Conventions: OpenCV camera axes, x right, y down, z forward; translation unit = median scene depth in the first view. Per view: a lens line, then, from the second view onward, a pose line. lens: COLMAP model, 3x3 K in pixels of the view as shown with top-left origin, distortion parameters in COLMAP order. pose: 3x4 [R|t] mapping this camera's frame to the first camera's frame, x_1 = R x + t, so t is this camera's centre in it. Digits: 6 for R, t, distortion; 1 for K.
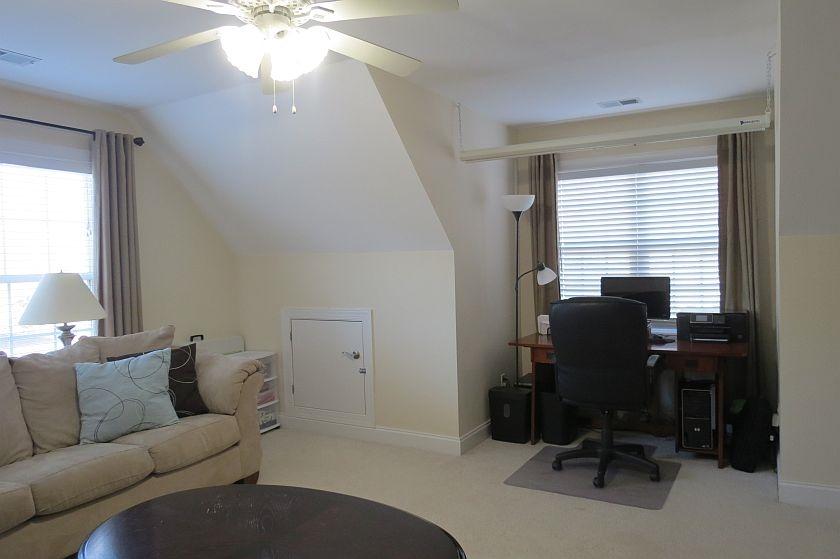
lens RADIAL K [[598.5, 0, 422.4], [0, 598.5, 281.3], [0, 0, 1]] dist [-0.029245, 0.007841]
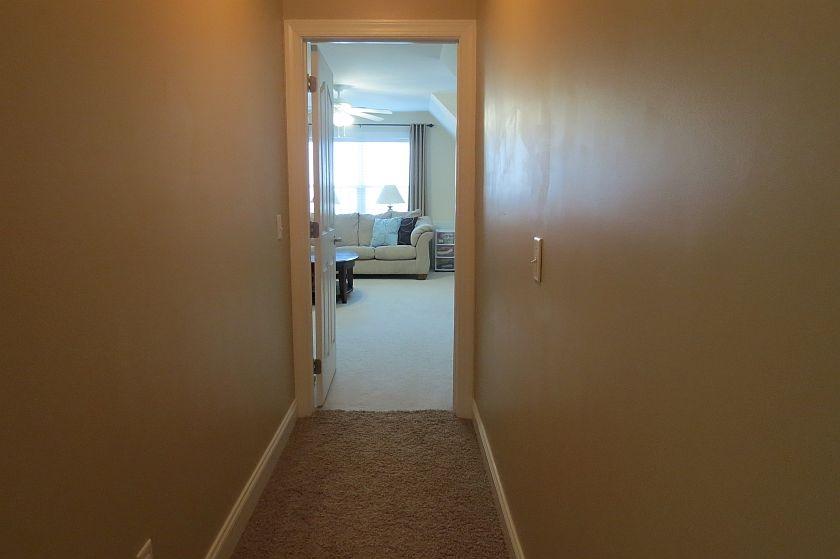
lens RADIAL K [[598.5, 0, 416.5], [0, 598.5, 276.2], [0, 0, 1]] dist [-0.029245, 0.007841]
pose [[0.494043, 0.159668, -0.854650, 1.581980], [-0.048112, 0.986507, 0.156490, -0.031668], [0.868105, -0.036194, 0.495059, -0.169596]]
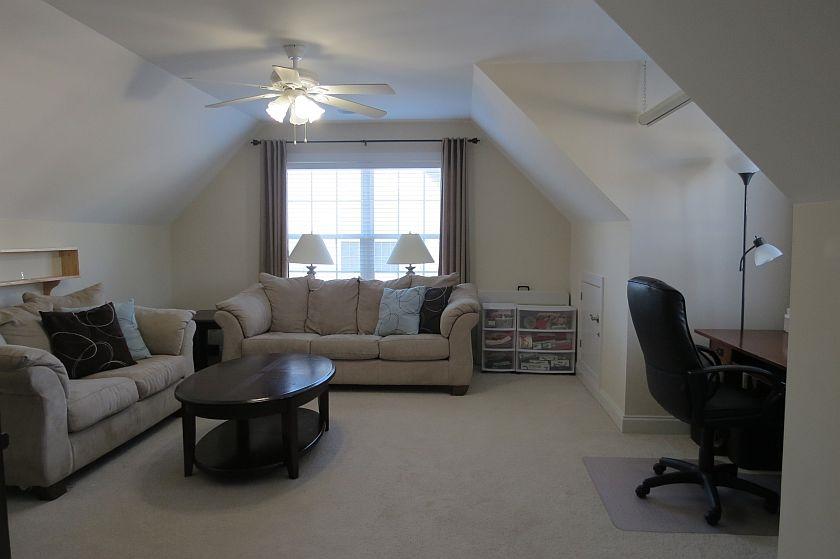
lens RADIAL K [[598.5, 0, 422.7], [0, 598.5, 280.7], [0, 0, 1]] dist [-0.029245, 0.007841]
pose [[0.432716, 0.095461, -0.896462, 0.814632], [-0.042591, 0.995432, 0.085442, -0.025785], [0.900524, 0.001209, 0.434806, 0.302970]]
